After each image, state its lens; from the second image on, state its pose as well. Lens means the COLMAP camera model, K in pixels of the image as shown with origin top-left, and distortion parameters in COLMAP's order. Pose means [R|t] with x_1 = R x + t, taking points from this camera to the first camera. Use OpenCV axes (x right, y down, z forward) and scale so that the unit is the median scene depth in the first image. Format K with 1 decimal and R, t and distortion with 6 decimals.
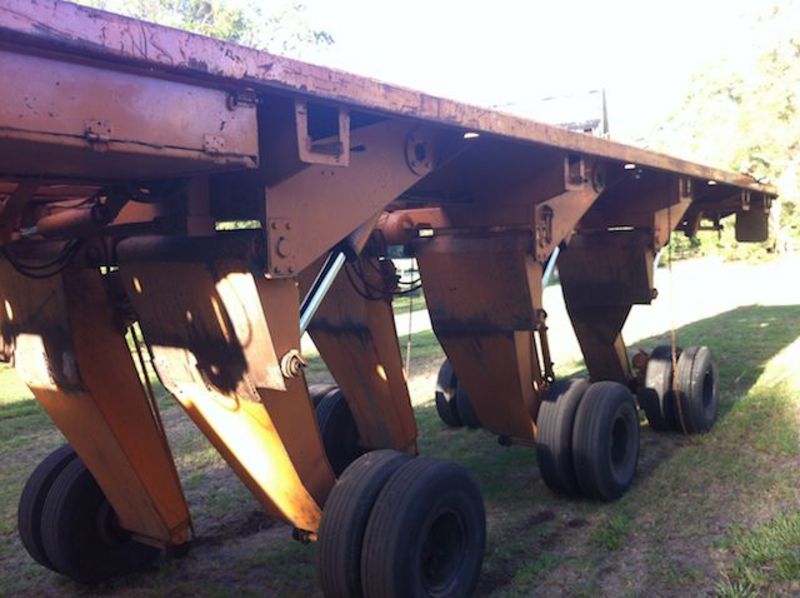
lens RADIAL K [[688.3, 0, 400.0], [0, 688.3, 299.0], [0, 0, 1]] dist [0.002705, -0.106183]
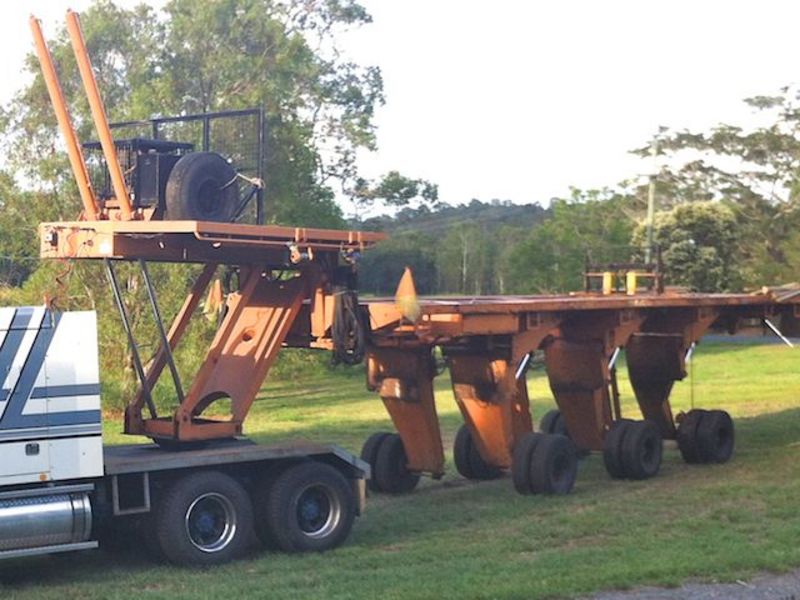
lens RADIAL K [[688.3, 0, 400.0], [0, 688.3, 300.0], [0, 0, 1]] dist [0.002705, -0.106183]
pose [[0.991678, 0.043226, -0.121273, -0.158828], [-0.054210, 0.994574, -0.088787, -0.004880], [0.116777, 0.094622, 0.988640, -1.049846]]
